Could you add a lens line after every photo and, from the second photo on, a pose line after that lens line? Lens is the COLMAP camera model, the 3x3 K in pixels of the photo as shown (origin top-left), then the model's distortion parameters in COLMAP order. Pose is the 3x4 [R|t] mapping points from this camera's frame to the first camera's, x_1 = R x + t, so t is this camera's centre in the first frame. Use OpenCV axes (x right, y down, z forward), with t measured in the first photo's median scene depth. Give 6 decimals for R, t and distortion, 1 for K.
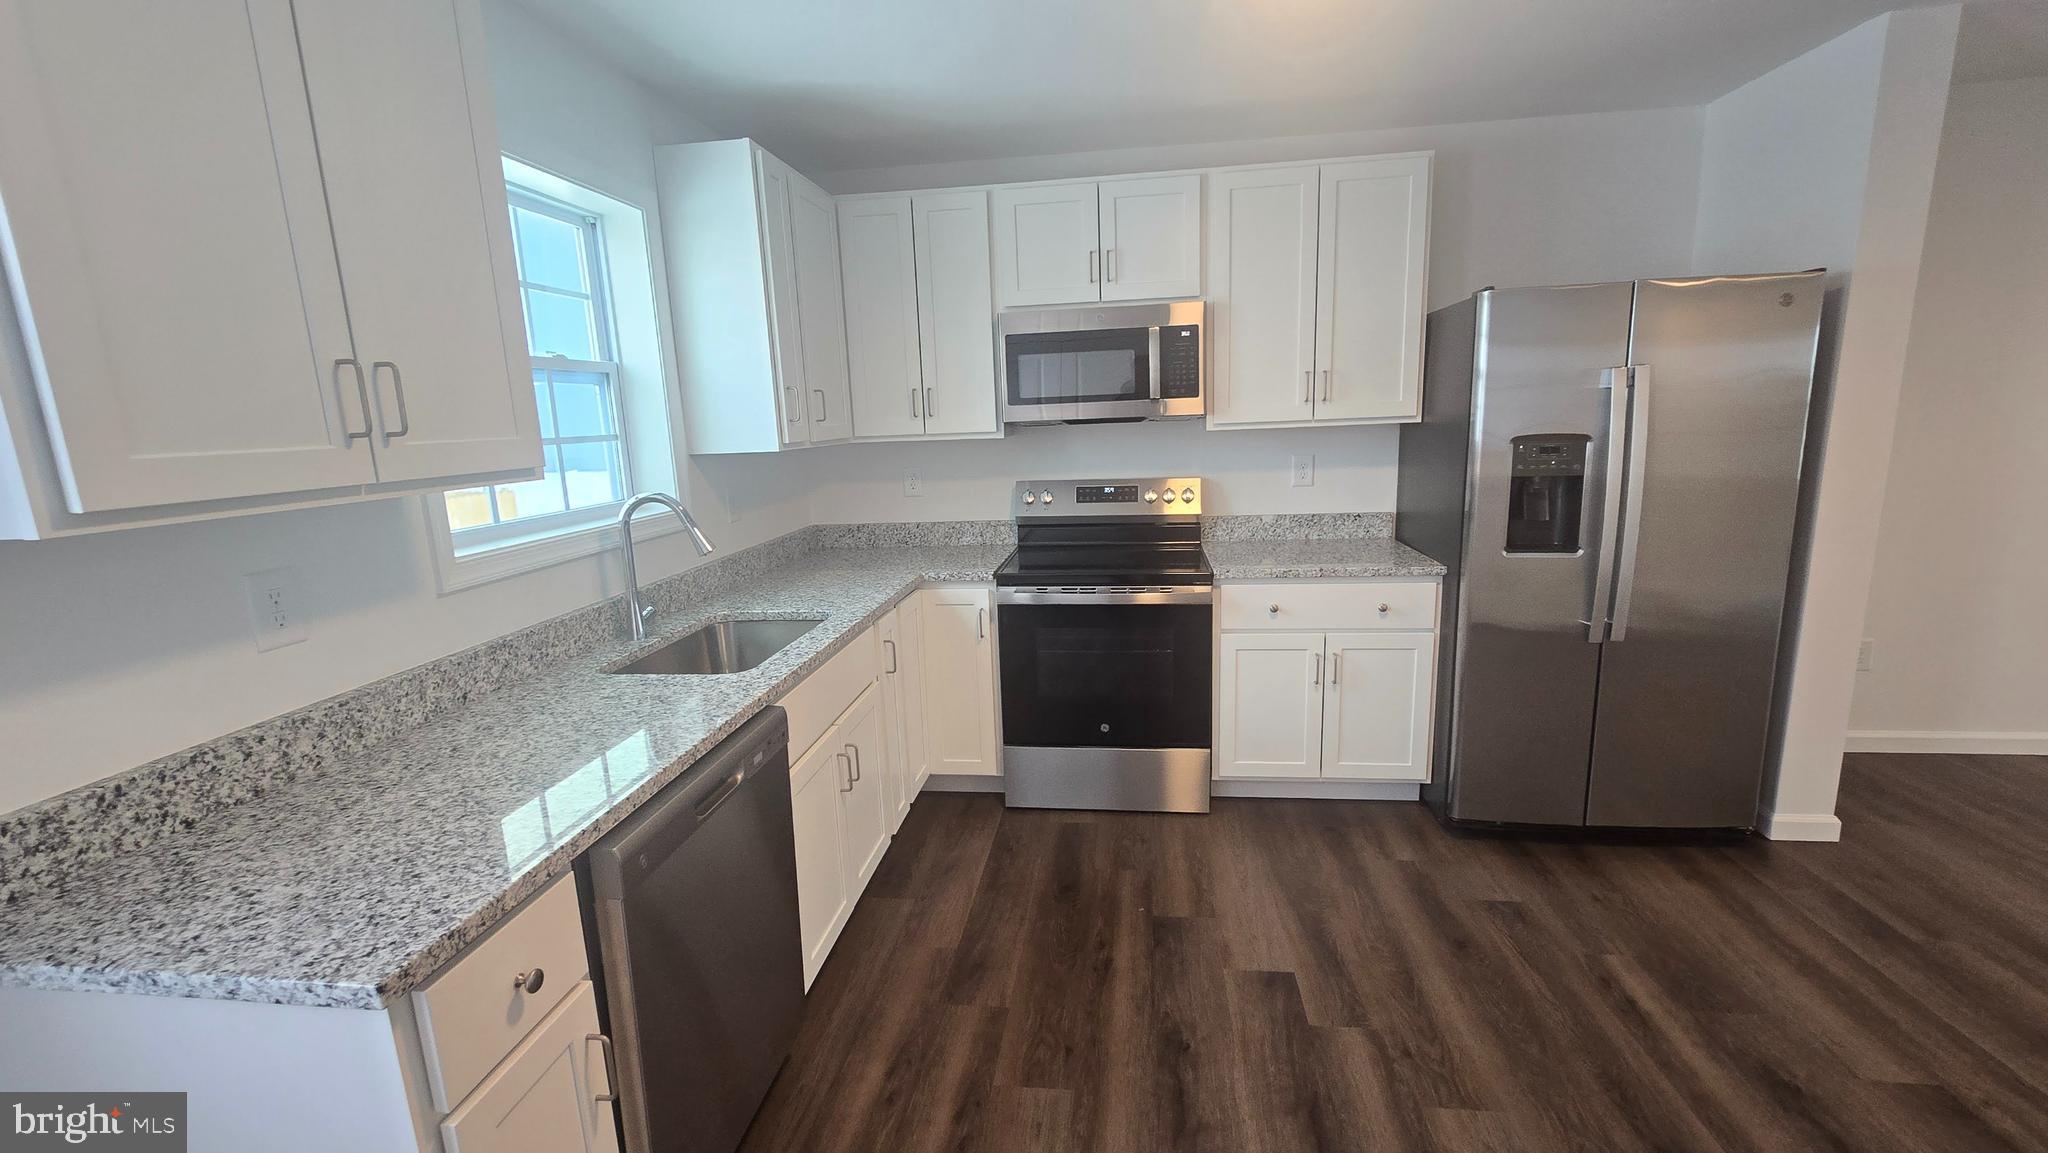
lens RADIAL K [[833.3, 0, 1027.3], [0, 833.3, 576.2], [0, 0, 1]] dist [0.000710, -0.001657]
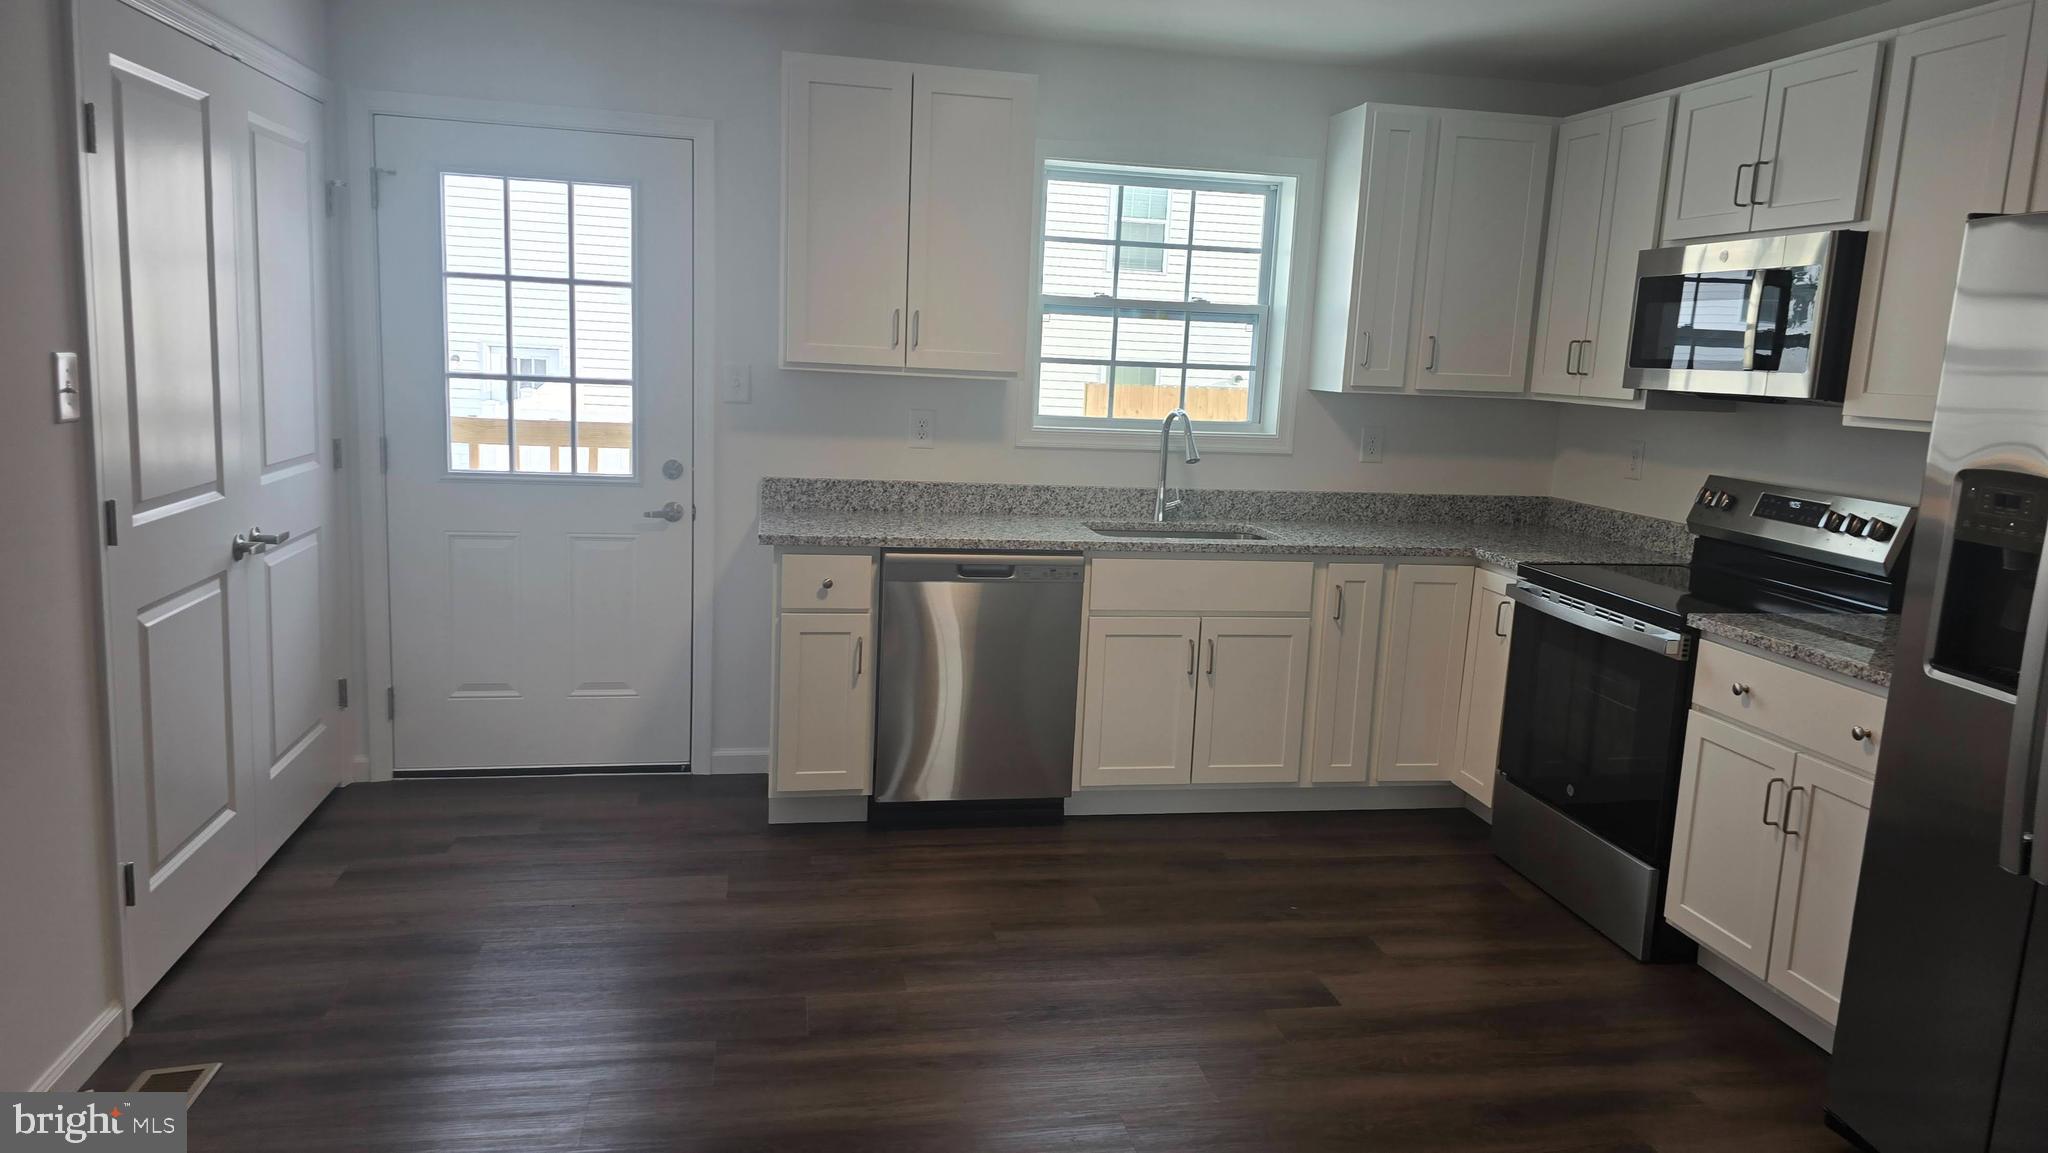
lens RADIAL K [[1387.5, 0, 1051.3], [0, 1387.5, 564.3], [0, 0, 1]] dist [0.062721, -0.026030]
pose [[0.321327, 0.199179, -0.925785, 1.131297], [-0.238988, 0.963041, 0.124245, -0.065541], [0.916315, 0.181329, 0.357052, 0.073163]]
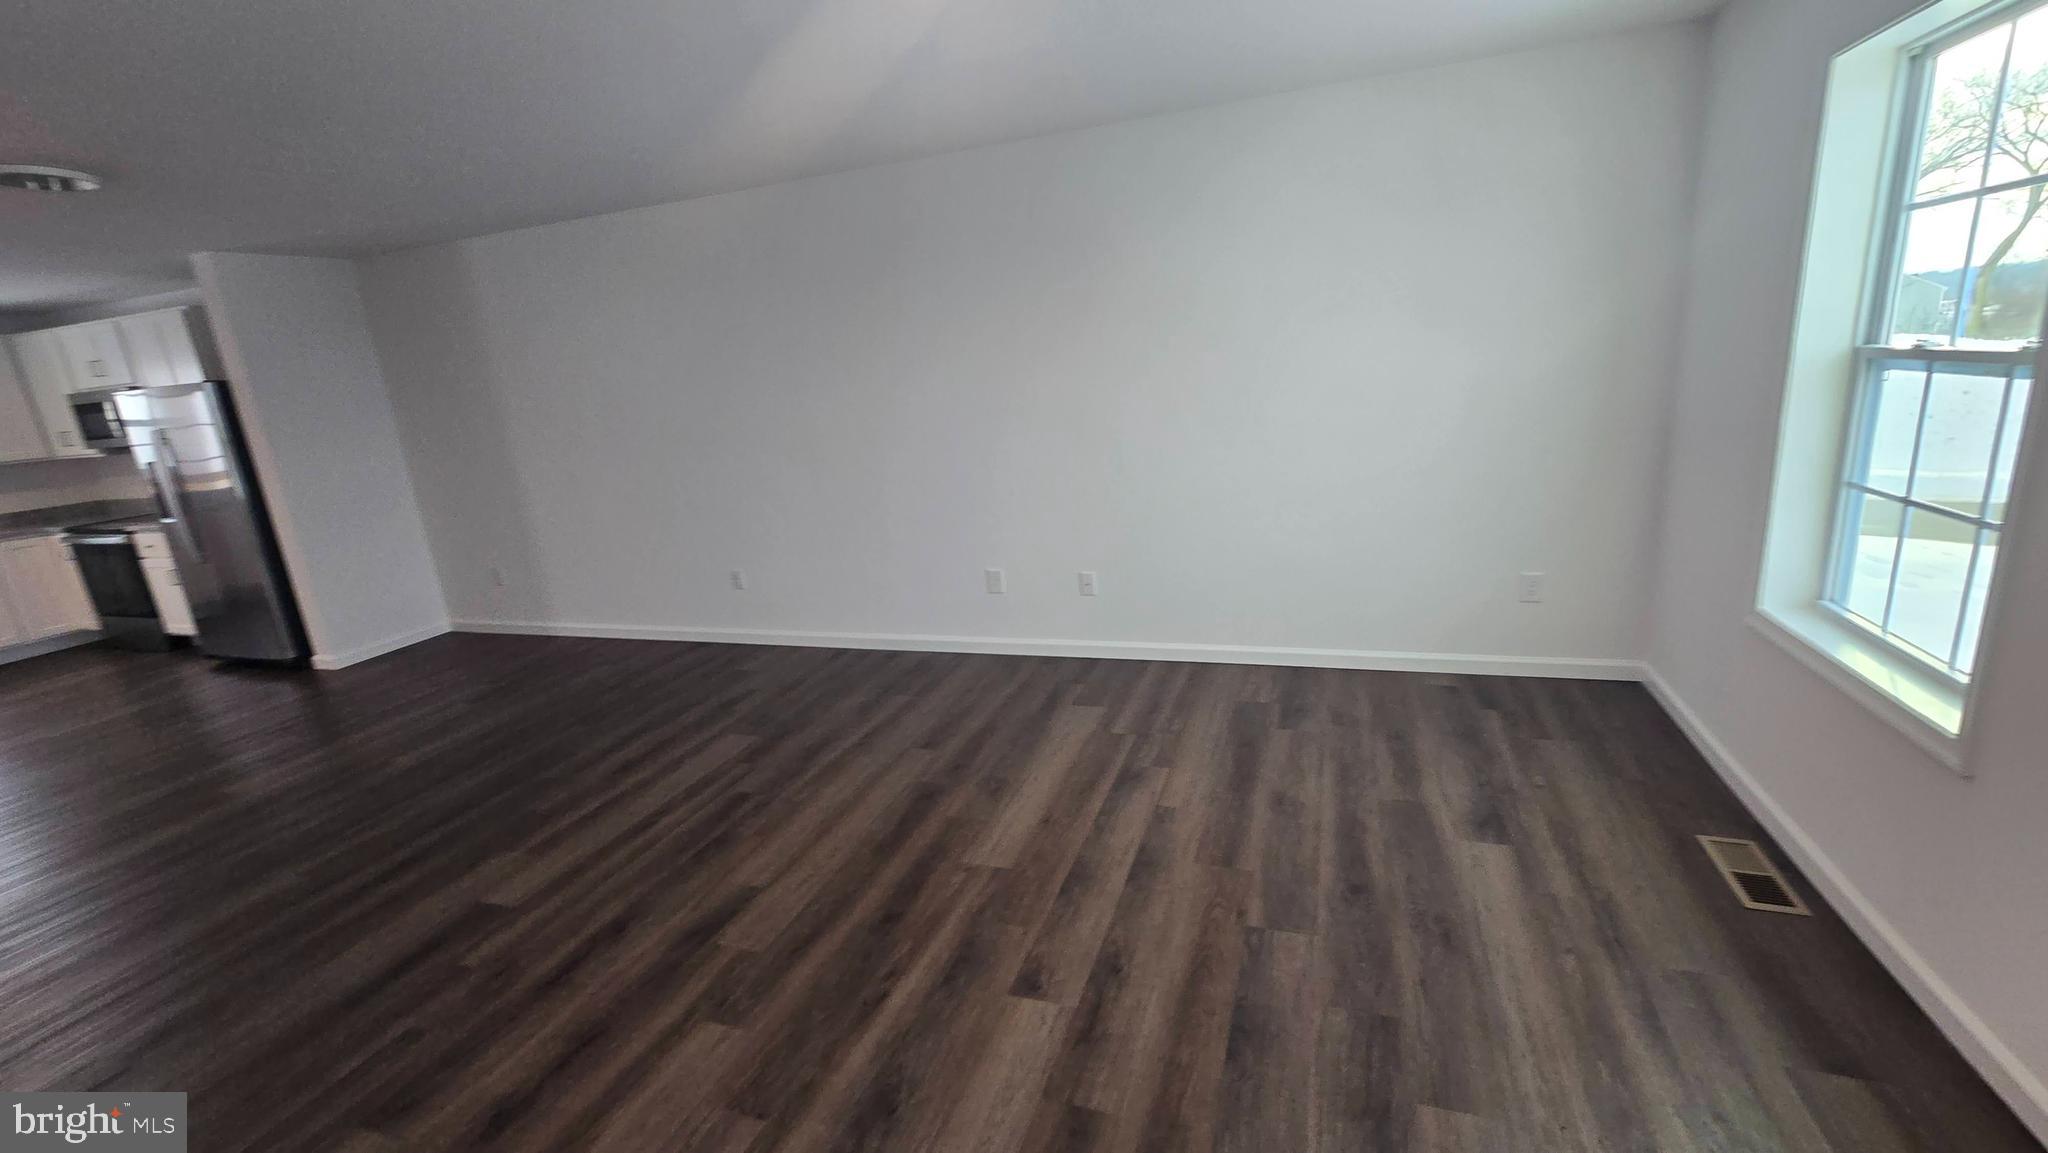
lens RADIAL K [[833.3, 0, 1091.7], [0, 833.3, 594.9], [0, 0, 1]] dist [0.000710, -0.001657]
pose [[0.980562, 0.018528, -0.195334, 2.835950], [-0.003134, 0.996884, 0.078825, -0.008922], [0.196186, -0.076680, 0.977564, -0.486209]]
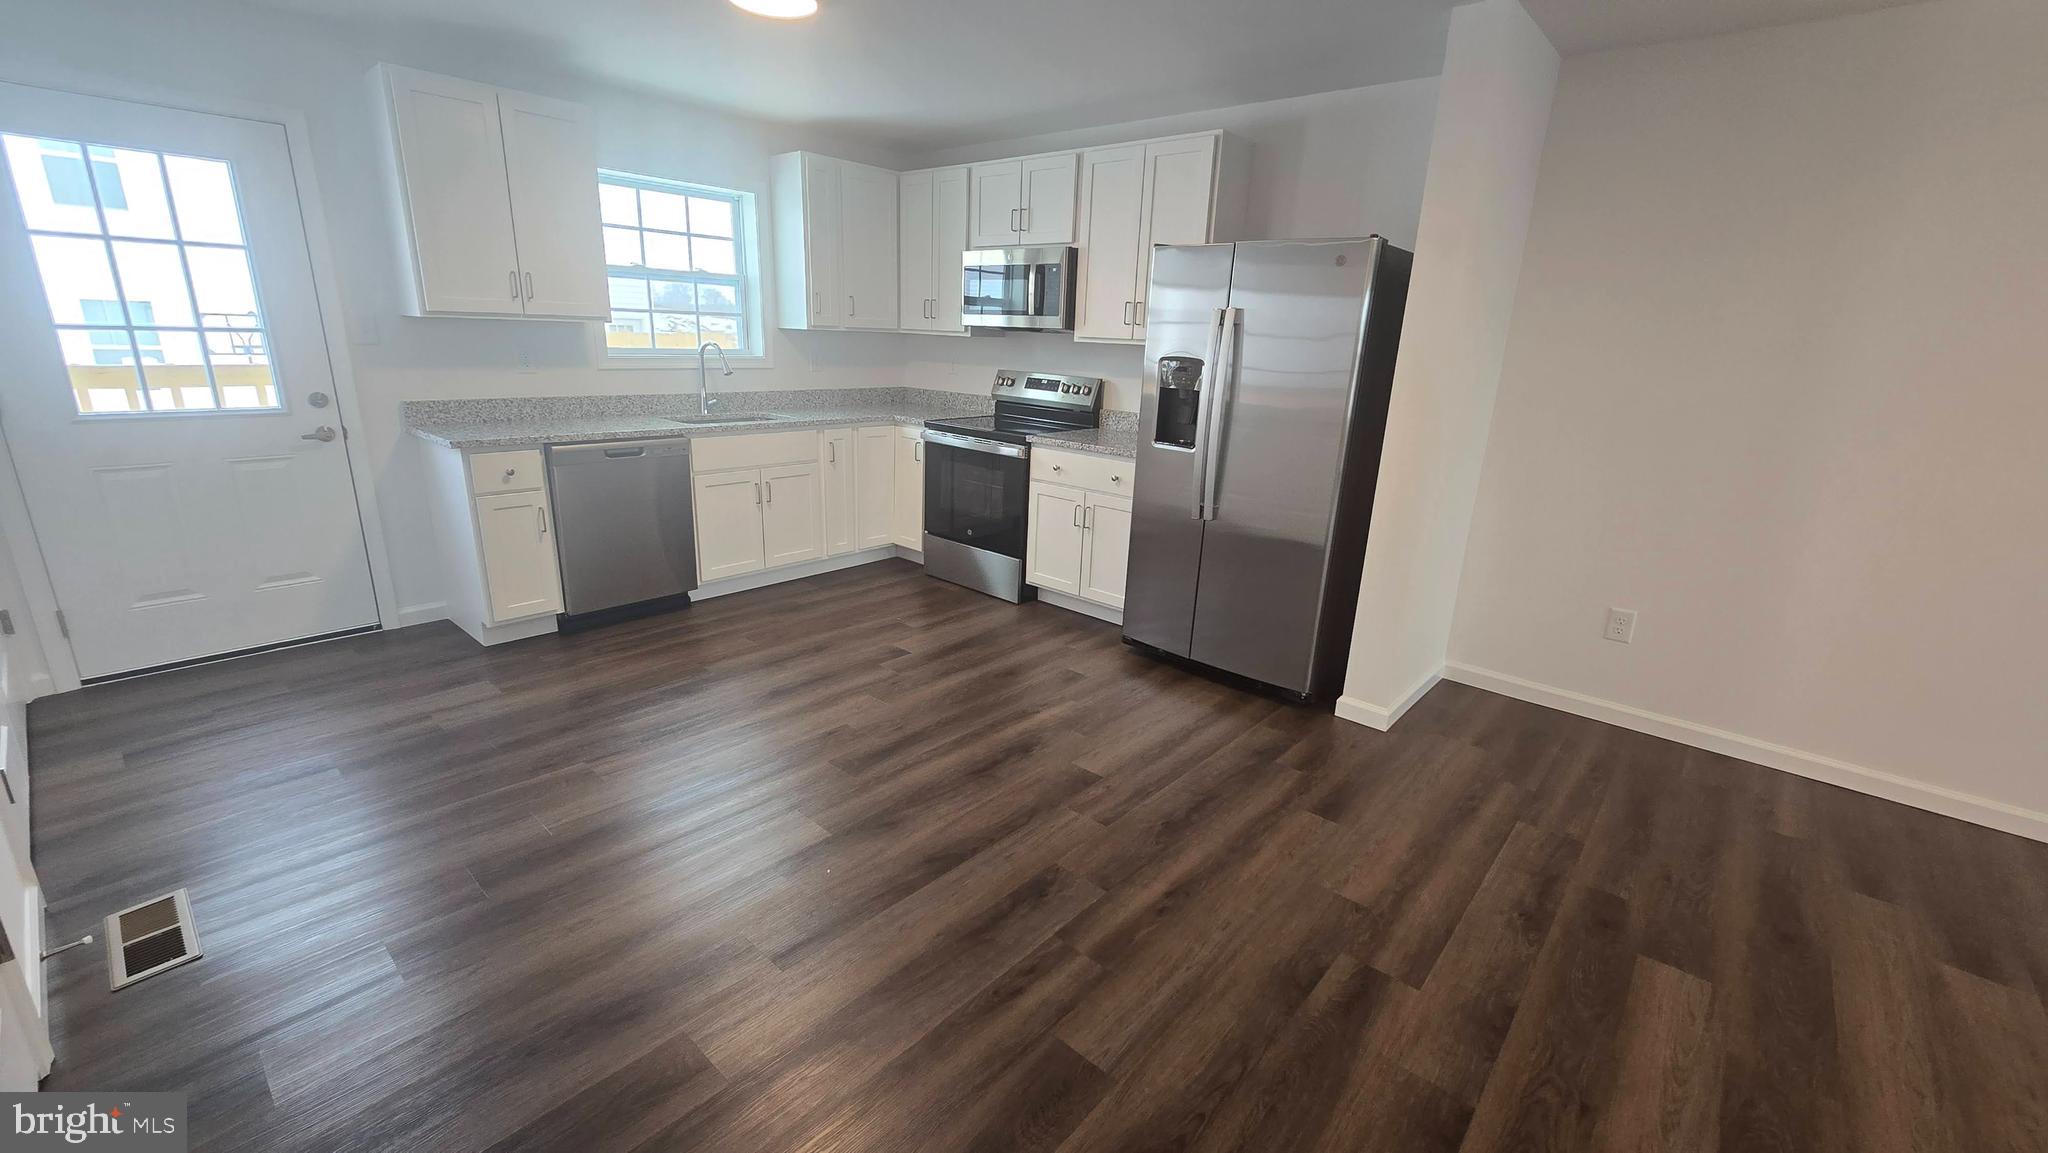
lens RADIAL K [[833.3, 0, 1033.3], [0, 833.3, 573.8], [0, 0, 1]] dist [0.000710, -0.001657]
pose [[0.827002, 0.224714, -0.515336, 1.036705], [-0.177002, 0.974100, 0.140710, 0.021173], [0.533608, -0.025152, 0.845358, -0.240613]]
